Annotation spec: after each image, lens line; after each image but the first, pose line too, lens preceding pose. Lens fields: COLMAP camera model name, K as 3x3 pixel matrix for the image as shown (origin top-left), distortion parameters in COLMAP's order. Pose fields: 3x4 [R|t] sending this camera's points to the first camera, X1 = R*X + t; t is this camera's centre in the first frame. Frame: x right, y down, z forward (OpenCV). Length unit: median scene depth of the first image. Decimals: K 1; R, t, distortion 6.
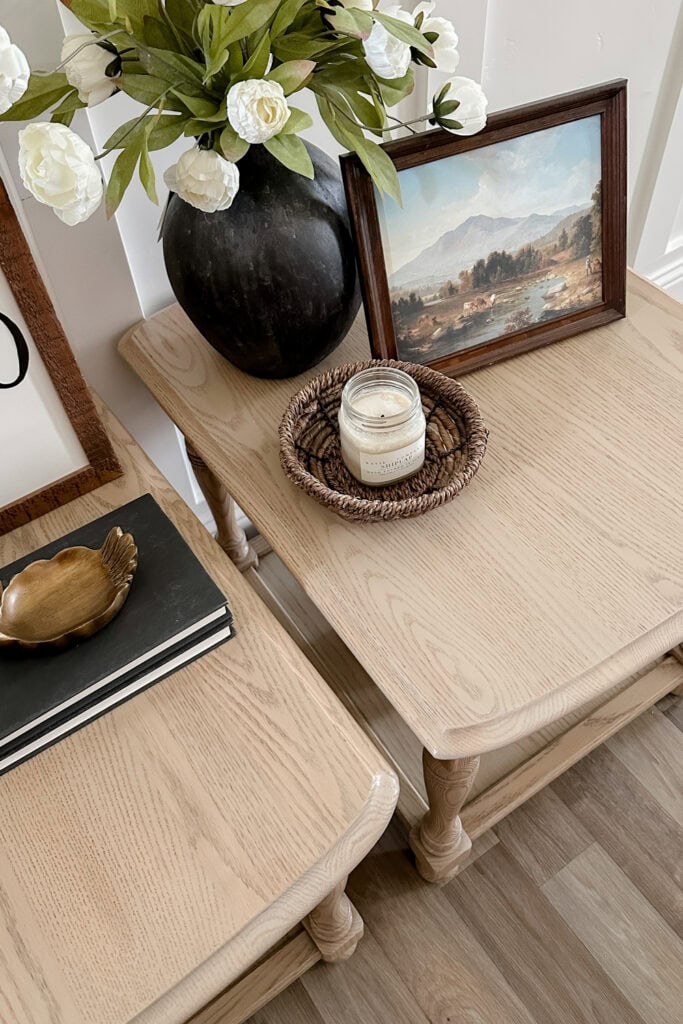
lens RADIAL K [[844.6, 0, 351.7], [0, 844.6, 495.2], [0, 0, 1]] dist [0.103515, -0.190710]
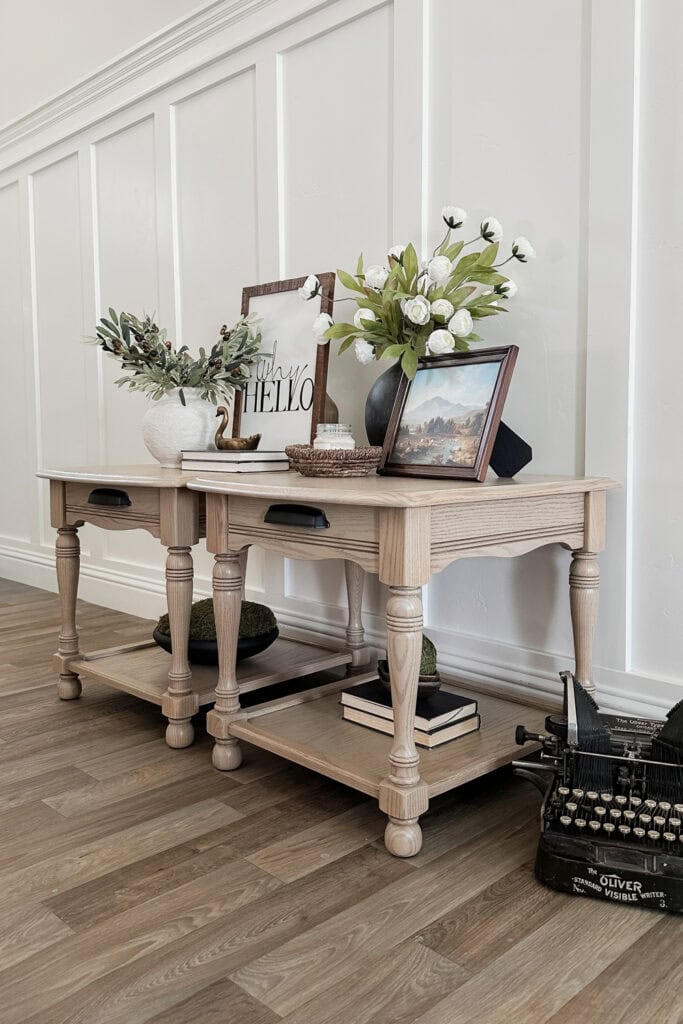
lens RADIAL K [[873.5, 0, 341.1], [0, 873.5, 470.6], [0, 0, 1]] dist [0.043427, -0.100782]
pose [[0.157264, 0.082222, -0.984128, 2.008678], [-0.769040, 0.635378, -0.069808, 0.087706], [0.619553, 0.767812, 0.163154, 0.638266]]
